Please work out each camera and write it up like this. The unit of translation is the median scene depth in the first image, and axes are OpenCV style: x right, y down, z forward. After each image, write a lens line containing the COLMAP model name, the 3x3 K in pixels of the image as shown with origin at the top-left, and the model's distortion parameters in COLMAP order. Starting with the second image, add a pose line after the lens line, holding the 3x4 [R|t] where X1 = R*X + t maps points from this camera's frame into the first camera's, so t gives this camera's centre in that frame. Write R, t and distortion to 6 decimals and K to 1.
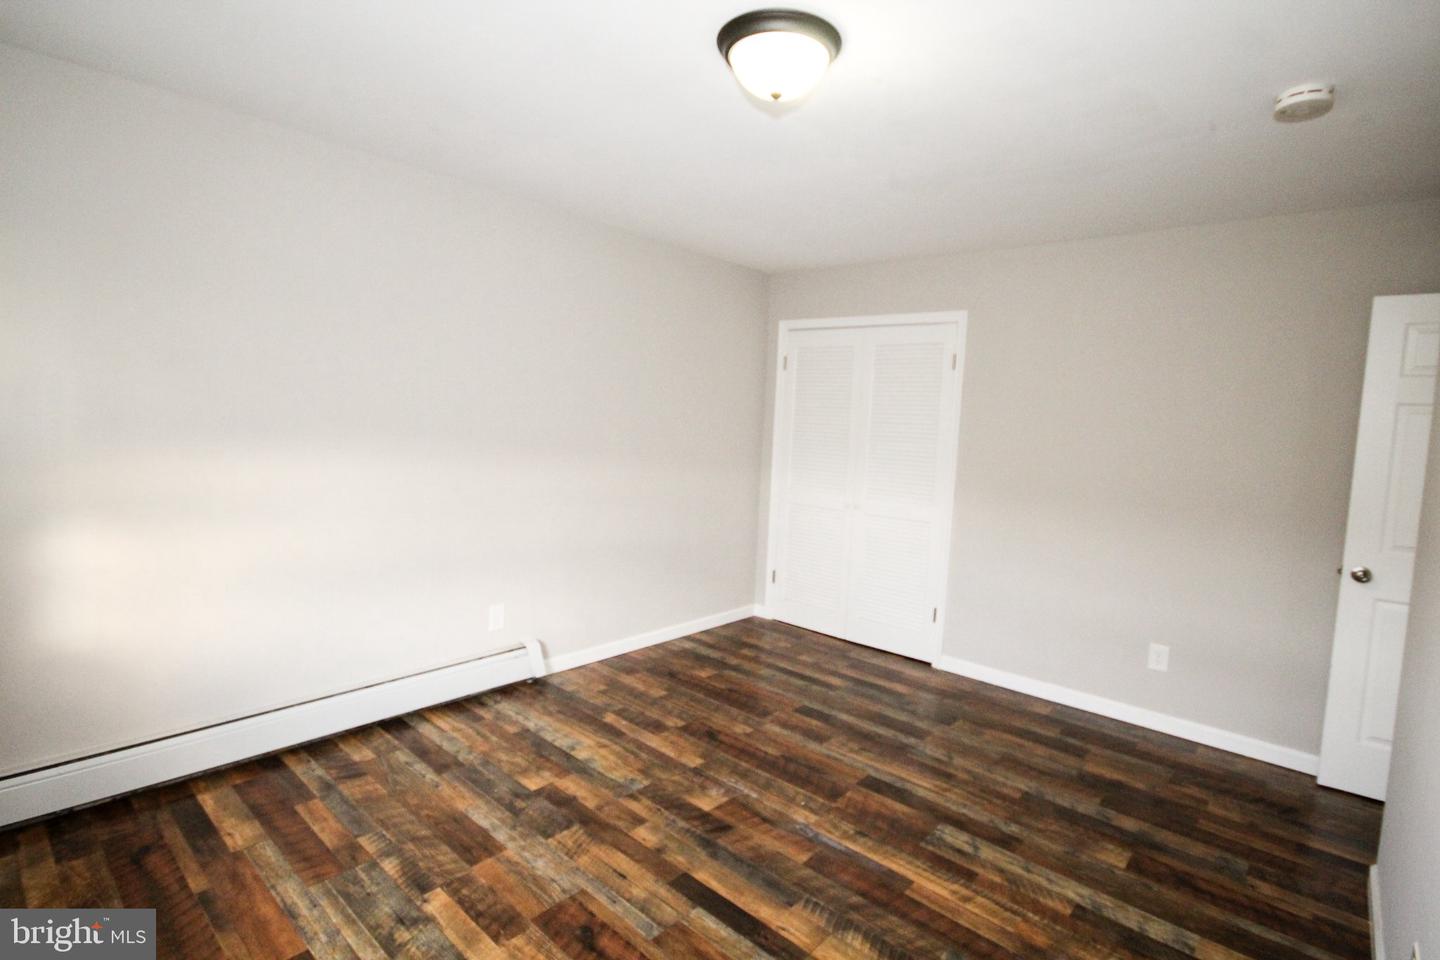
lens RADIAL K [[698.4, 0, 719.9], [0, 698.4, 479.3], [0, 0, 1]] dist [0.000518, -0.000185]
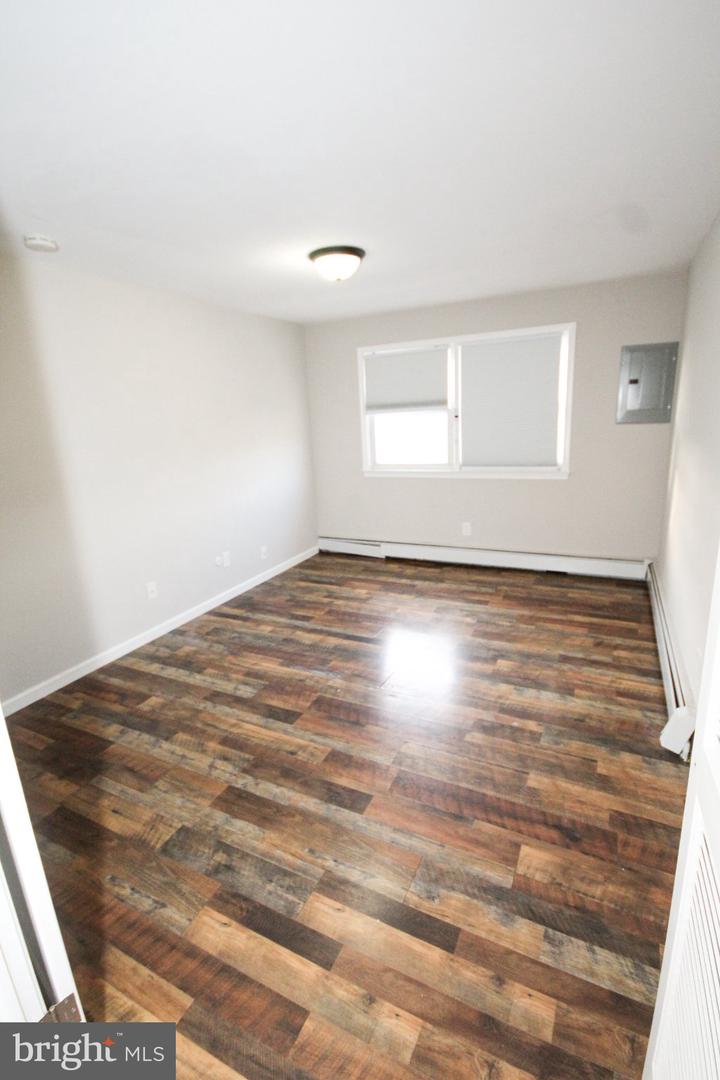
lens RADIAL K [[496.5, 0, 359.3], [0, 496.5, 538.5], [0, 0, 1]] dist [-0.008340, 0.000292]
pose [[-0.965193, 0.065668, -0.253160, 0.329126], [-0.018047, 0.948936, 0.314952, -0.191088], [0.260914, 0.308558, -0.914722, 1.909786]]
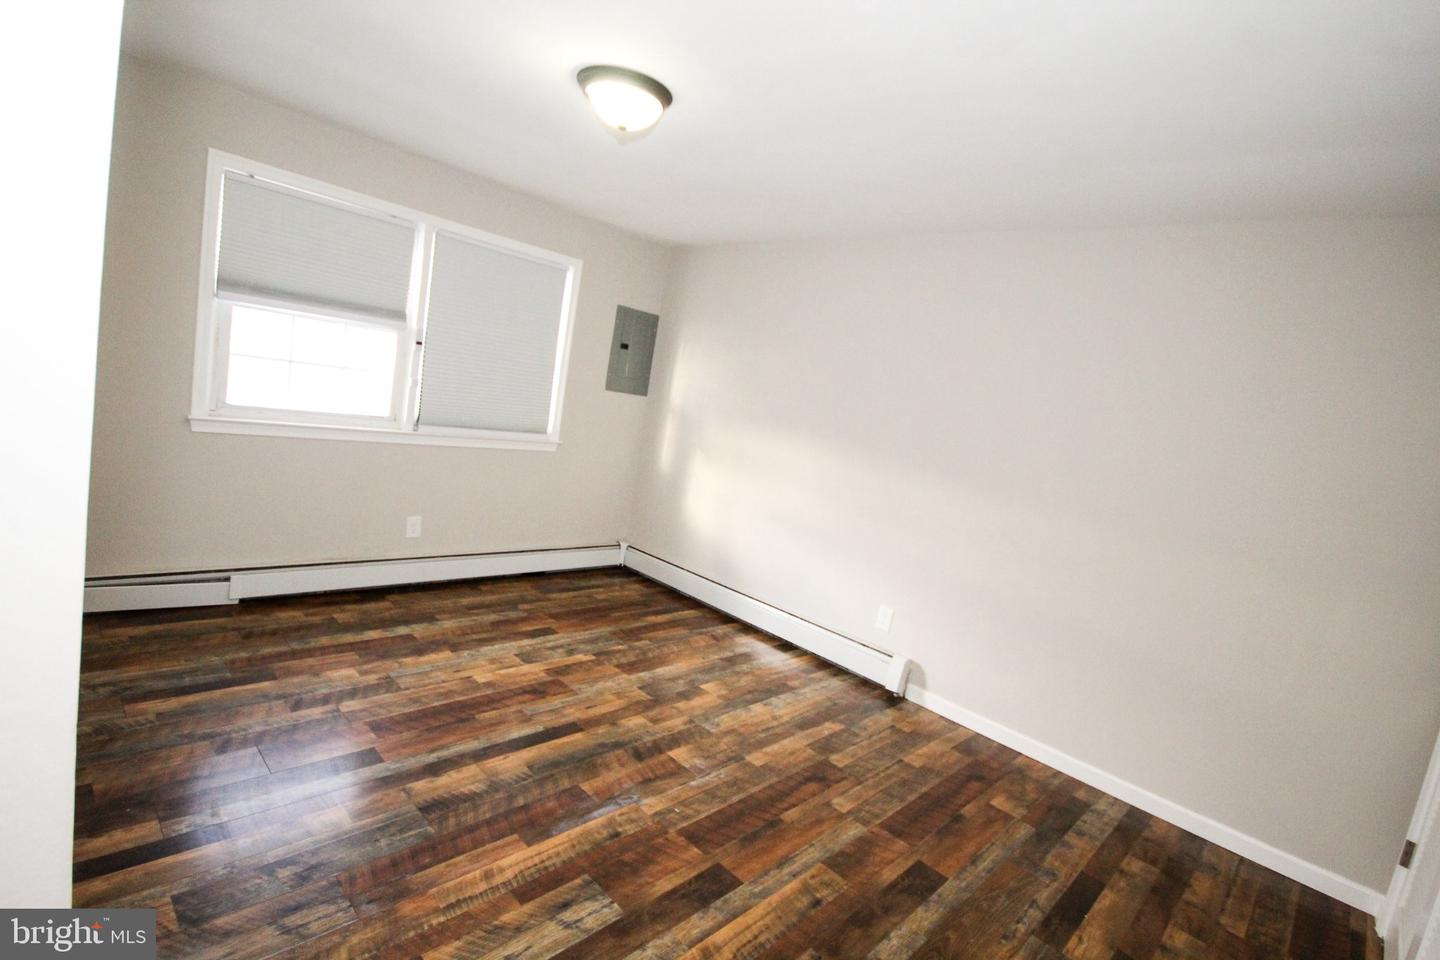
lens RADIAL K [[676.6, 0, 724.9], [0, 676.6, 479.9], [0, 0, 1]] dist [0.000215, -0.000890]
pose [[-0.030124, 0.073076, -0.996871, 0.982699], [-0.246343, 0.966018, 0.078259, -0.043313], [0.968714, 0.247930, -0.011099, 0.970285]]
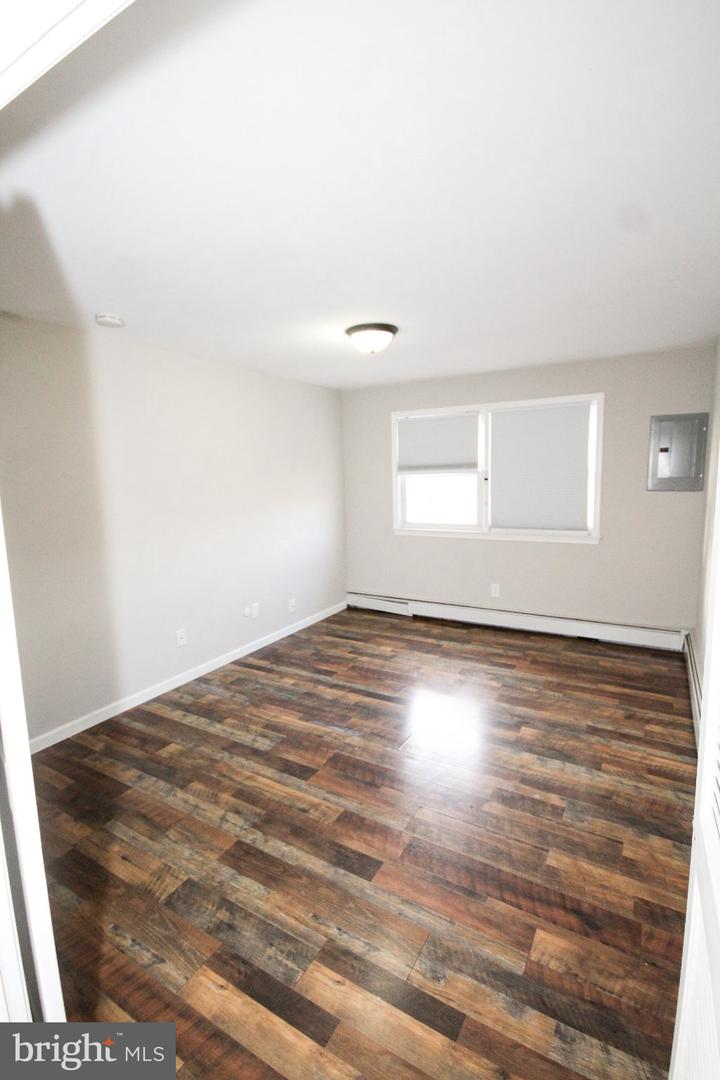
lens RADIAL K [[495.6, 0, 359.2], [0, 495.6, 538.1], [0, 0, 1]] dist [0.002676, -0.010412]
pose [[-0.981756, 0.002161, -0.190134, 0.315378], [-0.037773, 0.977790, 0.206156, -0.198519], [0.186357, 0.209576, -0.959869, 1.940880]]
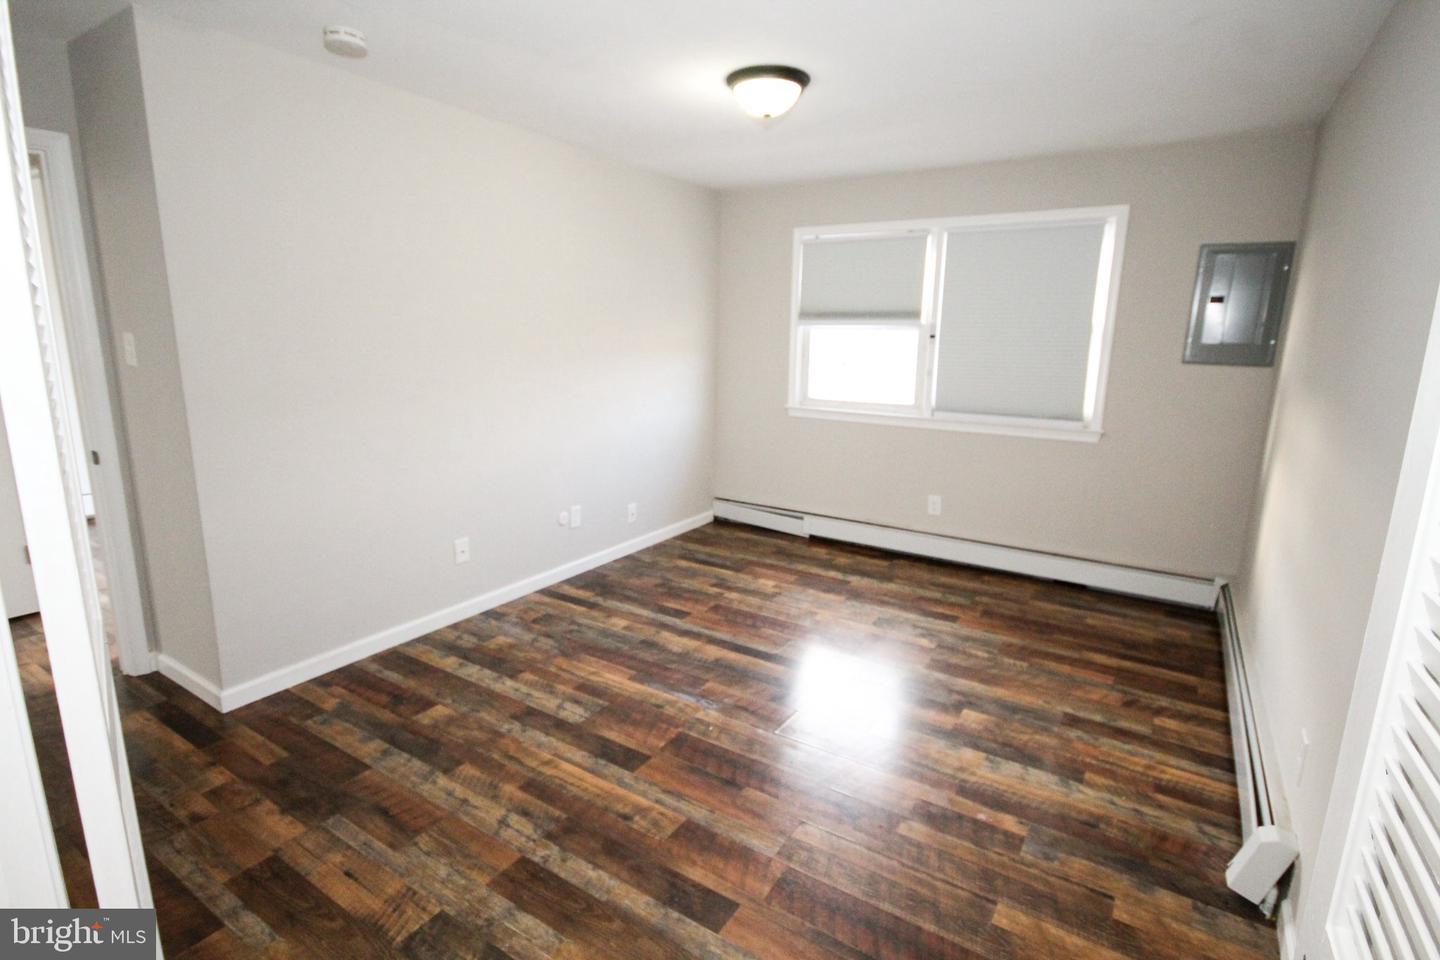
lens RADIAL K [[705.1, 0, 723.6], [0, 705.1, 479.1], [0, 0, 1]] dist [0.001929, -0.000684]
pose [[-0.985189, -0.030915, -0.168660, 0.283662], [-0.077996, 0.956761, 0.280223, -0.159786], [0.152704, 0.289227, -0.945002, 1.863893]]
